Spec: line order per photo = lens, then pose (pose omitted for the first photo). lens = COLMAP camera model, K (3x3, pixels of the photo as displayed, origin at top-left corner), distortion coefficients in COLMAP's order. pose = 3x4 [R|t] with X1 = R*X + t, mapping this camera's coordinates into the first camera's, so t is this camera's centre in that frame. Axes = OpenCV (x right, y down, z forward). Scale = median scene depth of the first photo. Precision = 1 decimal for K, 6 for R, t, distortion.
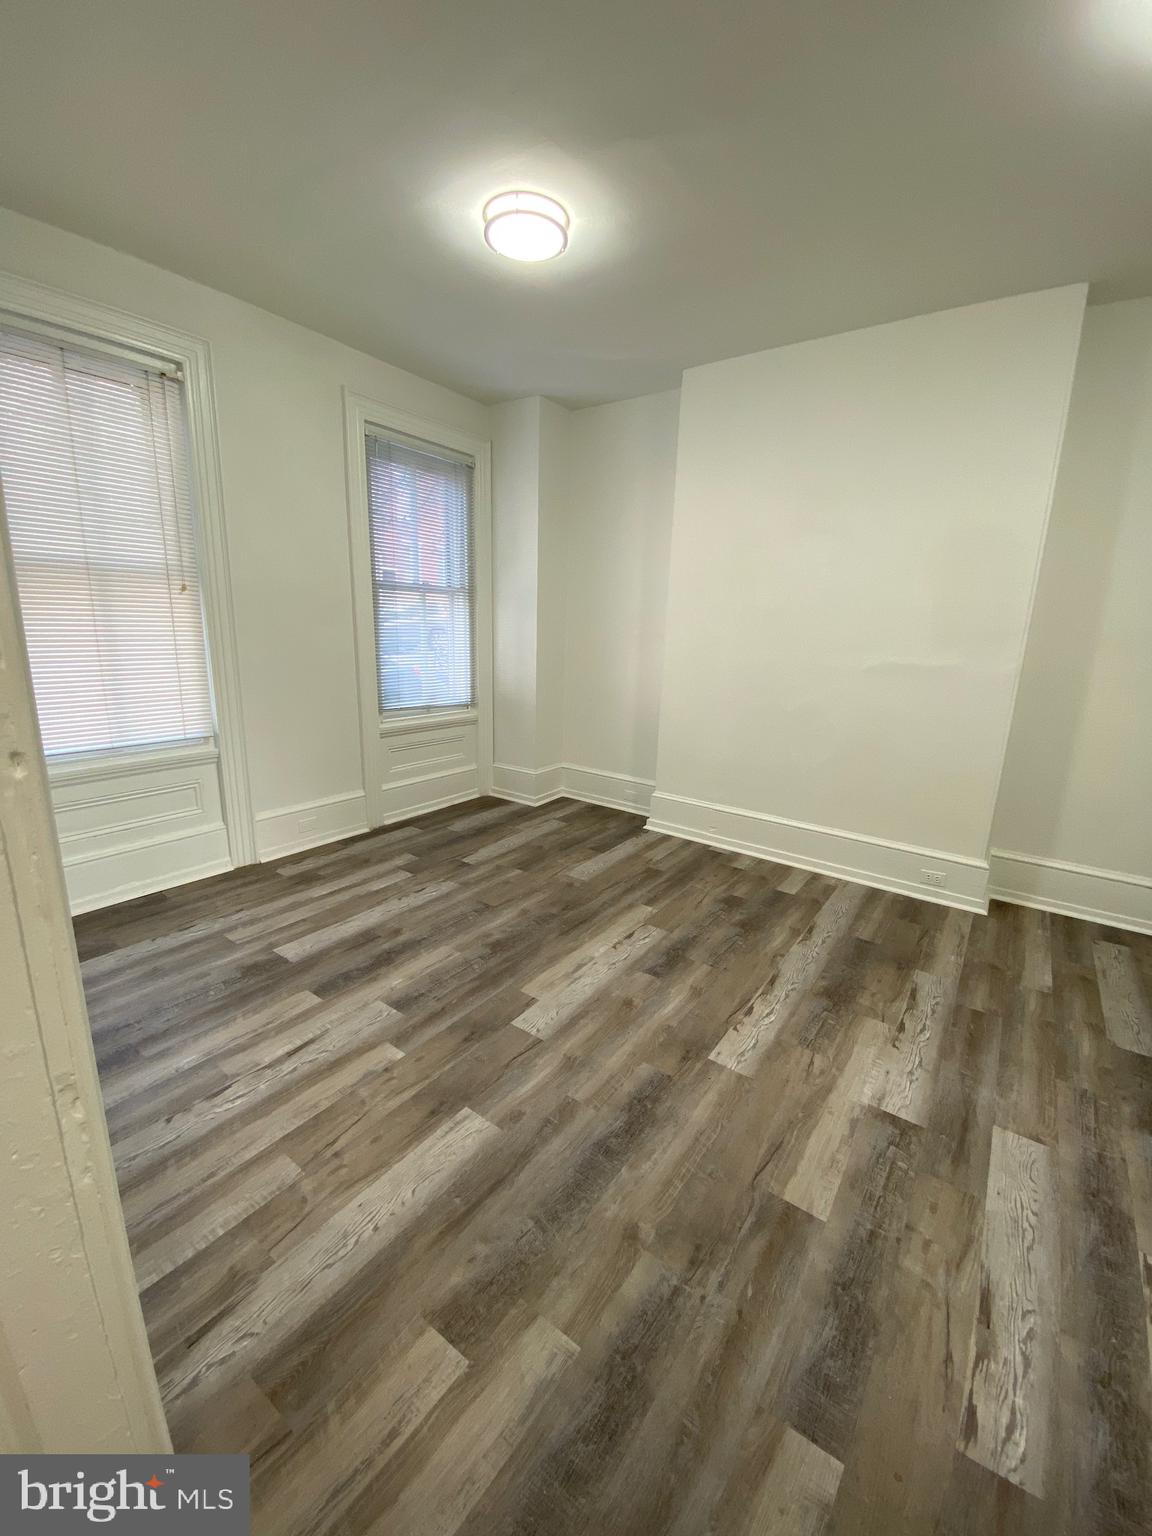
lens RADIAL K [[622.6, 0, 576.4], [0, 622.6, 763.6], [0, 0, 1]] dist [0.017333, -0.019181]
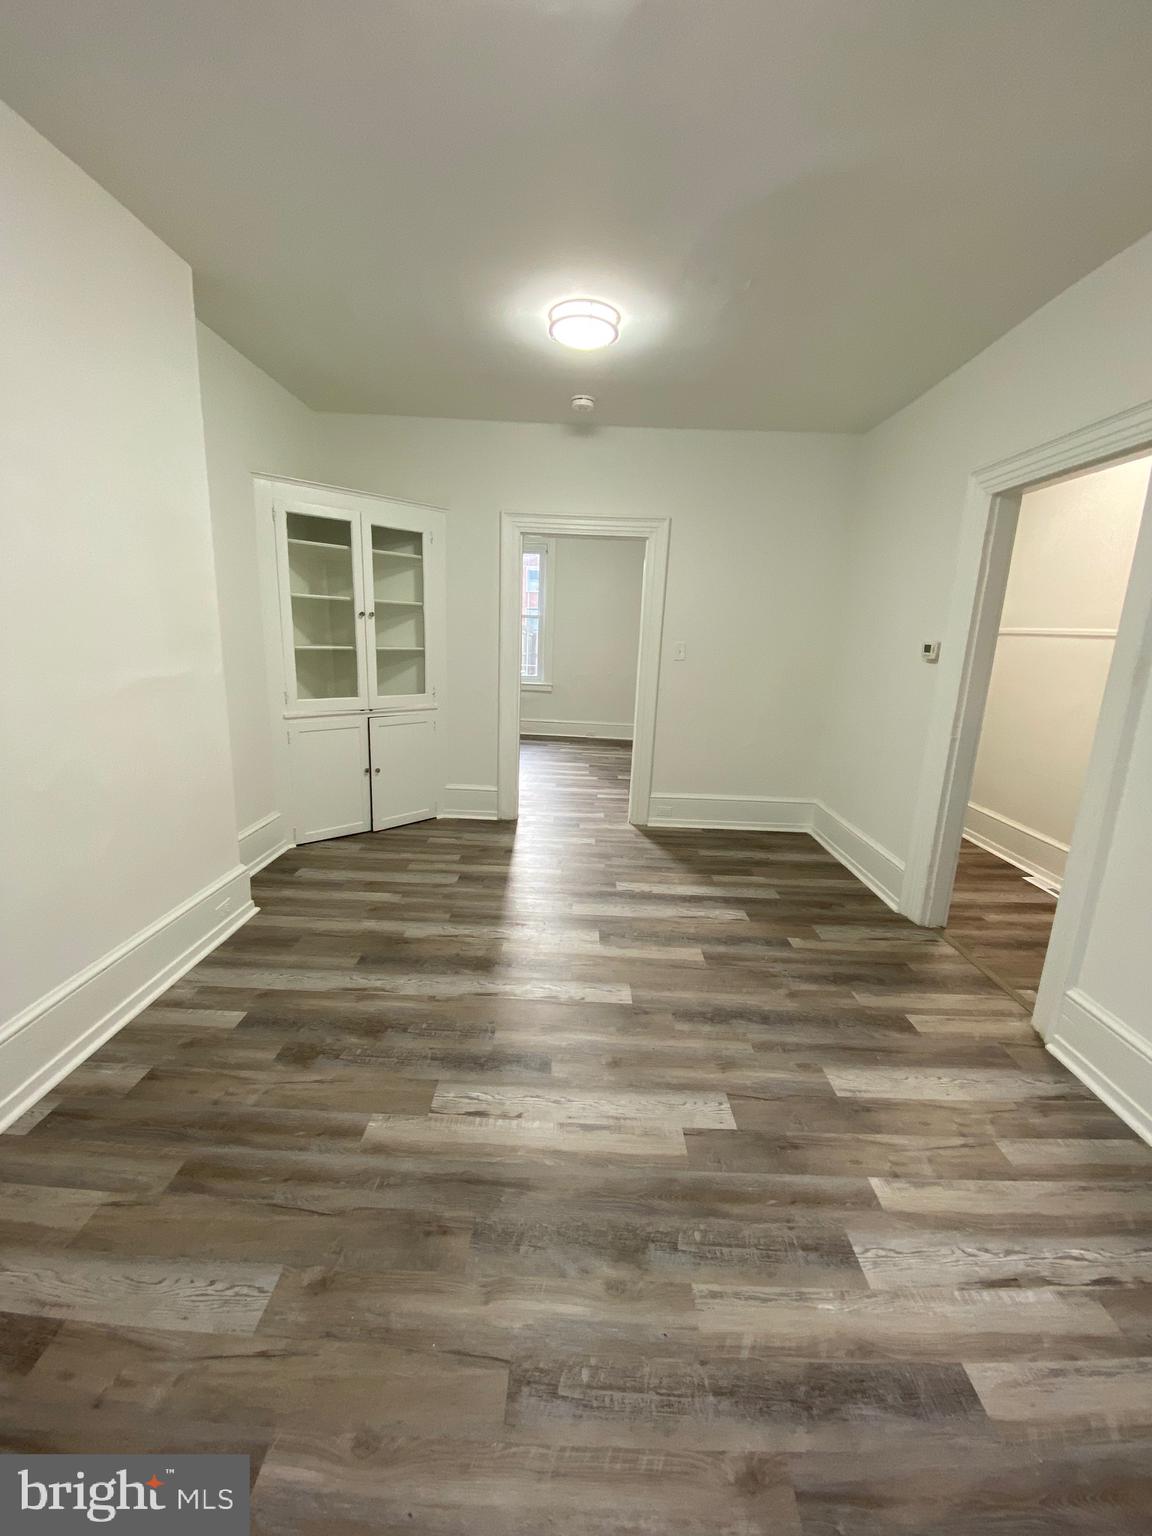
lens RADIAL K [[622.6, 0, 576.4], [0, 622.6, 763.6], [0, 0, 1]] dist [0.017333, -0.019181]
pose [[-0.573731, -0.227230, 0.786892, -0.471455], [0.128870, 0.923733, 0.360707, -0.338916], [-0.808842, 0.308356, -0.500692, 1.262977]]
